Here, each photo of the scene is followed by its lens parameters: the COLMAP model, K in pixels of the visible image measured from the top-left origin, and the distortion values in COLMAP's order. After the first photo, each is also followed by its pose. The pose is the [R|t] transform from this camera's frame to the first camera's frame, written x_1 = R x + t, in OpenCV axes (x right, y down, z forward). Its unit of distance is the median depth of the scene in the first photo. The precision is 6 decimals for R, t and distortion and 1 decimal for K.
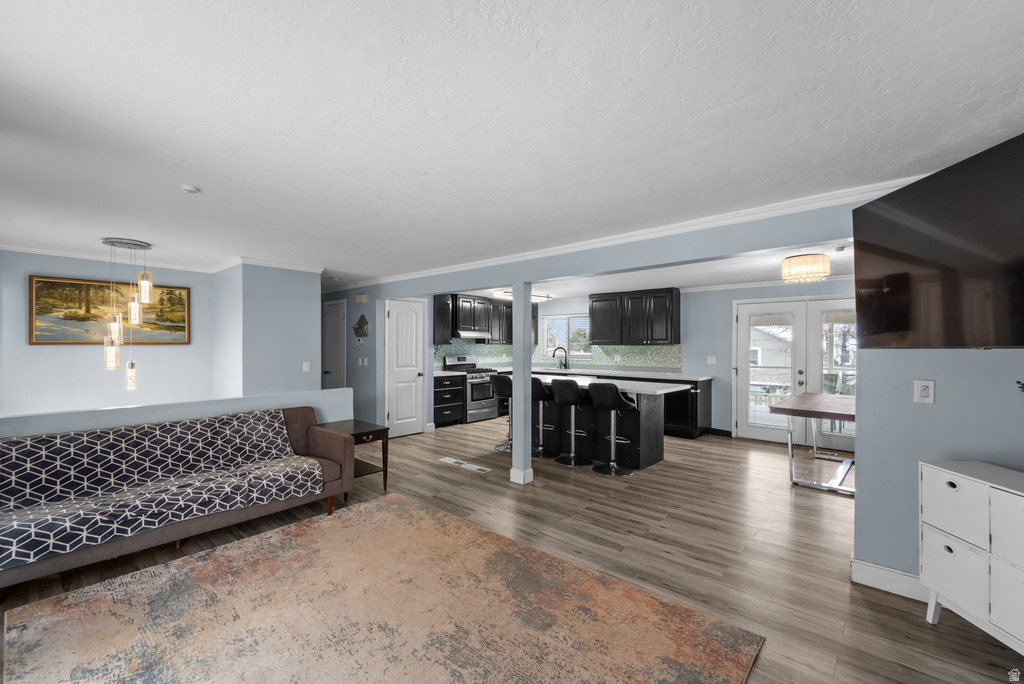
lens RADIAL K [[428.4, 0, 515.3], [0, 428.4, 344.2], [0, 0, 1]] dist [0.007678, -0.002420]
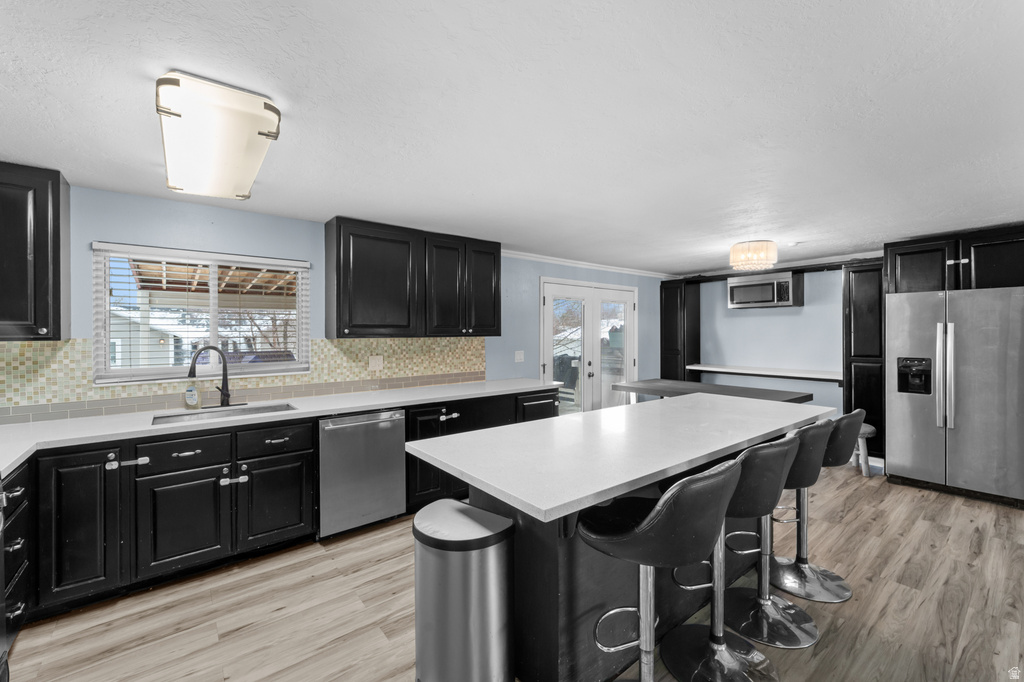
lens RADIAL K [[428.4, 0, 510.5], [0, 428.4, 331.6], [0, 0, 1]] dist [0.007678, -0.002420]
pose [[0.164914, -0.000237, 0.986308, -0.264124], [0.004930, 0.999988, -0.000584, -0.003692], [-0.986296, 0.004959, 0.164913, 0.962886]]
